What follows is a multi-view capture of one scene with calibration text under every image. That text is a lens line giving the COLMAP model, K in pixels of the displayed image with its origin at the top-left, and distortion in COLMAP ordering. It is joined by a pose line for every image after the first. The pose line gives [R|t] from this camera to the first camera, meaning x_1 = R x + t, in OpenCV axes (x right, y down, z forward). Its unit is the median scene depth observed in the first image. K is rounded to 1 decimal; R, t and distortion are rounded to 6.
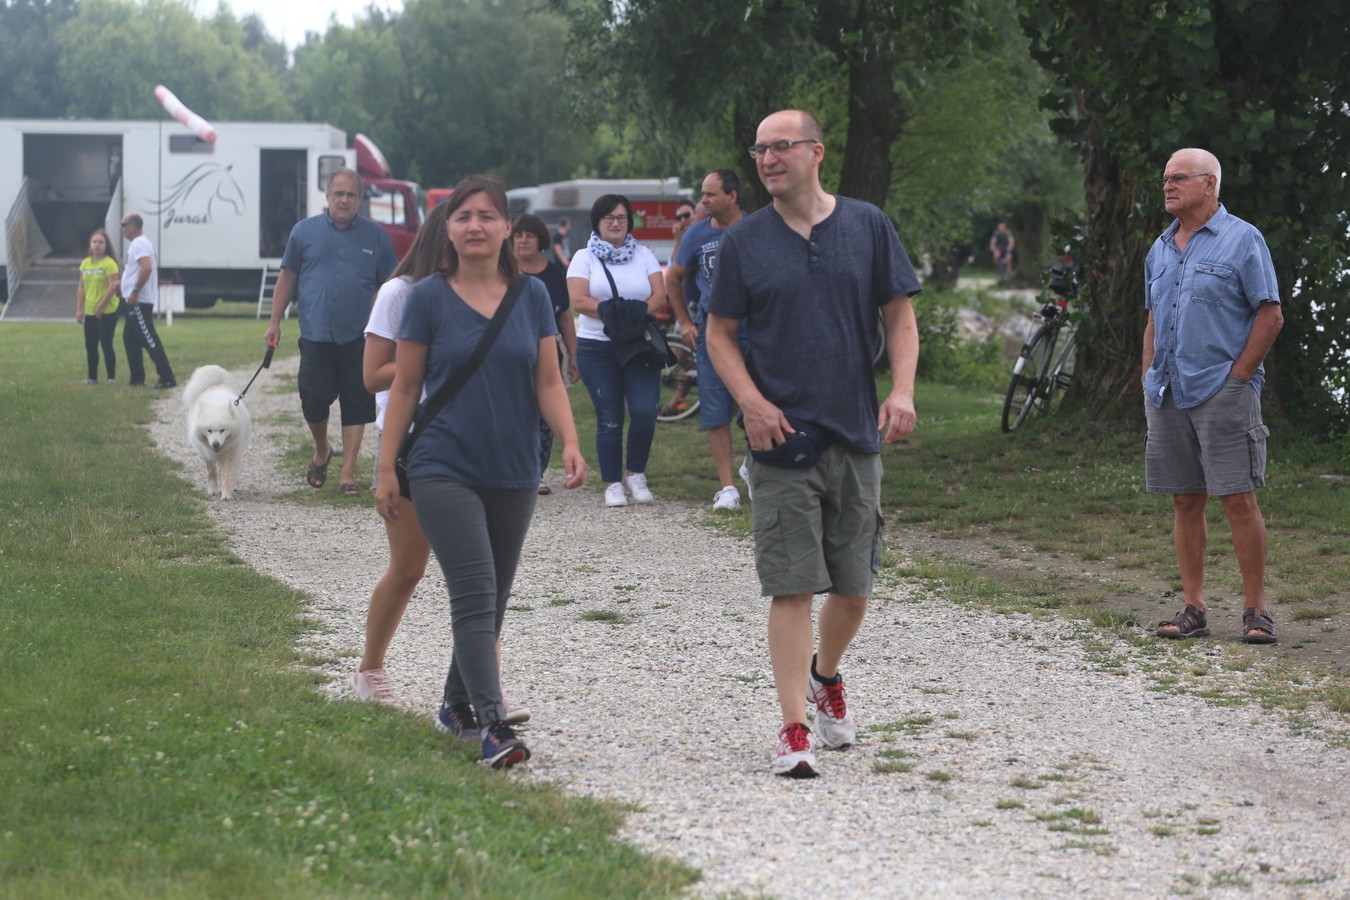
lens RADIAL K [[4464.0, 0, 673.8], [0, 4464.0, 450.1], [0, 0, 1]] dist [0.211812, 0.000000]
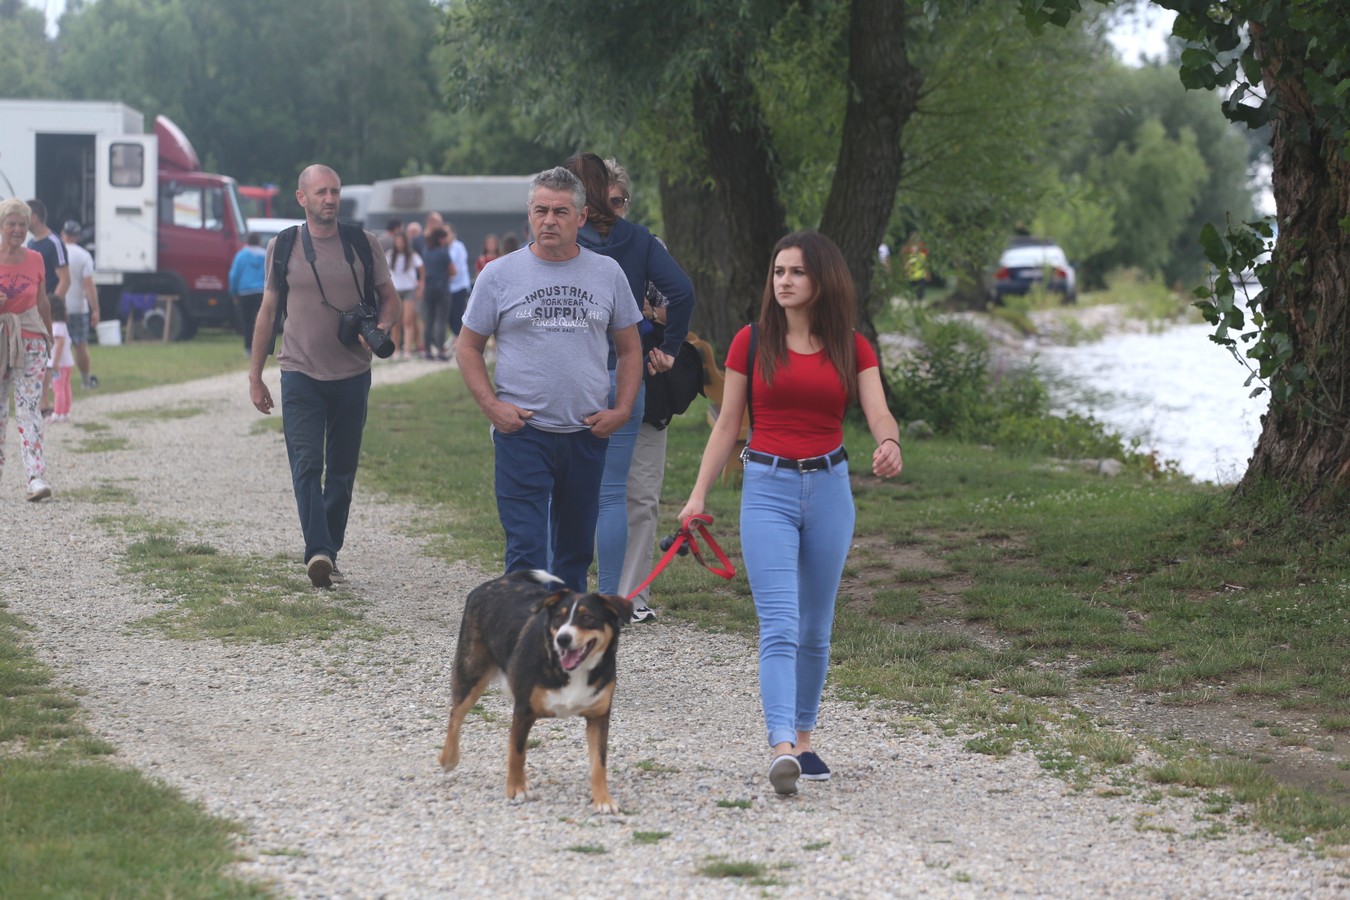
lens RADIAL K [[5051.1, 0, 677.1], [0, 5051.1, 448.5], [0, 0, 1]] dist [0.679965, 0.000000]
pose [[0.999217, 0.002525, 0.039472, -0.023104], [-0.002223, 0.999968, -0.007678, -0.006834], [-0.039490, 0.007585, 0.999191, 0.136801]]
